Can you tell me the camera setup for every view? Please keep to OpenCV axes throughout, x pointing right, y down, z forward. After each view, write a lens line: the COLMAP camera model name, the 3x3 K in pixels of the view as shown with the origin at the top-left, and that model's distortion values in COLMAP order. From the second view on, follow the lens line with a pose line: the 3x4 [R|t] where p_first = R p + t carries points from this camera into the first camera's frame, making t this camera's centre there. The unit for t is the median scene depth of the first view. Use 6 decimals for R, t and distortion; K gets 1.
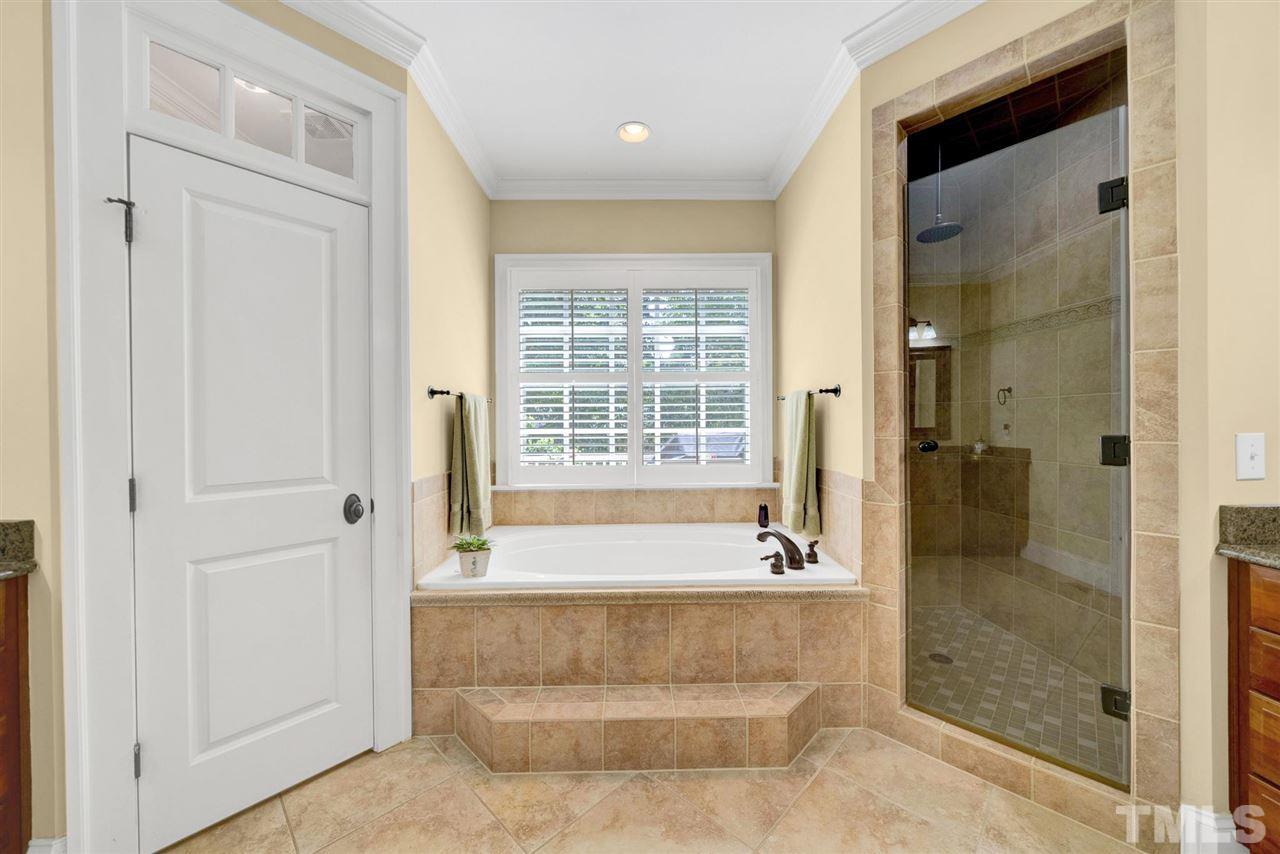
lens RADIAL K [[496.7, 0, 644.4], [0, 496.7, 428.4], [0, 0, 1]] dist [-0.001852, -0.000093]
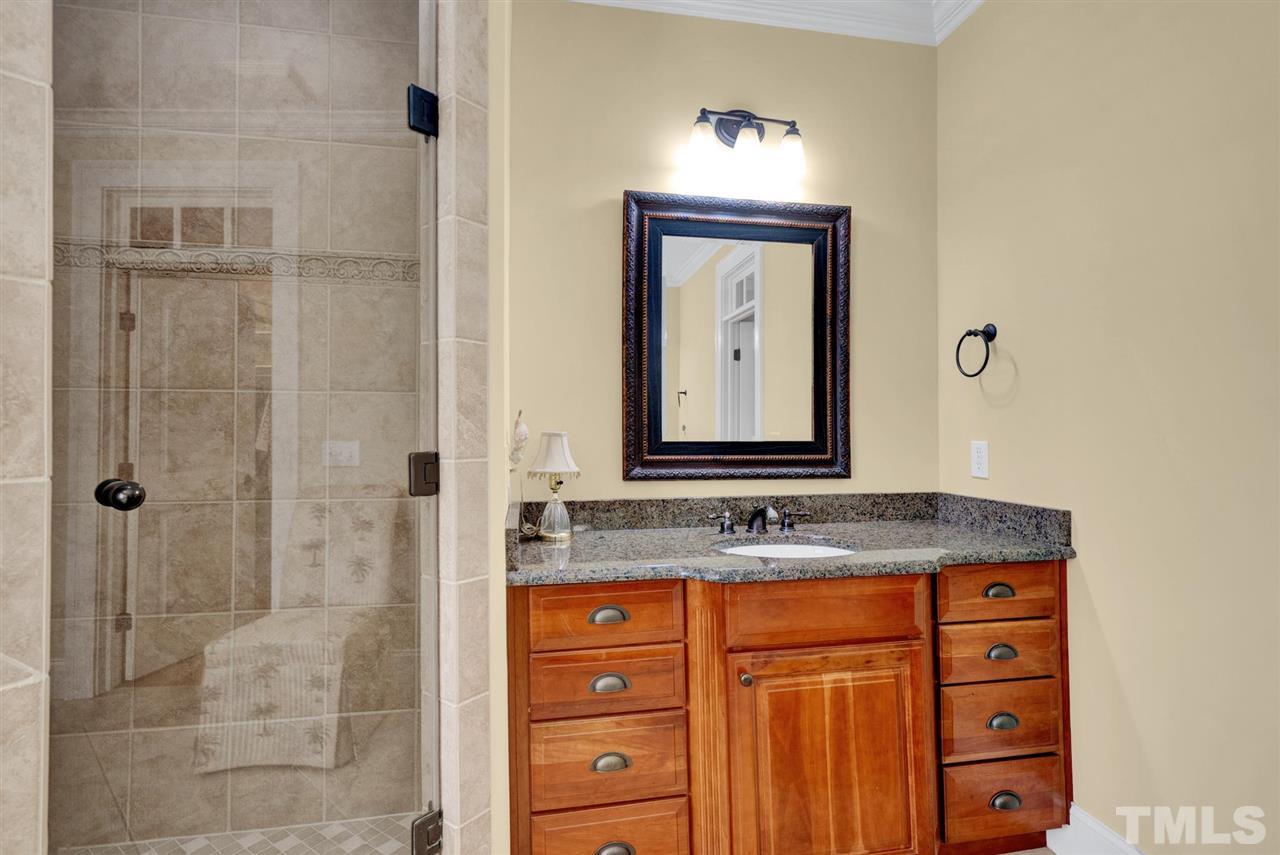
lens RADIAL K [[526.7, 0, 640.0], [0, 526.7, 427.5], [0, 0, 1]] dist [0.000389, 0.000020]
pose [[-0.189144, 0.025280, 0.981624, 0.184158], [0.005737, 0.999680, -0.024639, -0.000488], [-0.981933, 0.000972, -0.189228, 0.888016]]
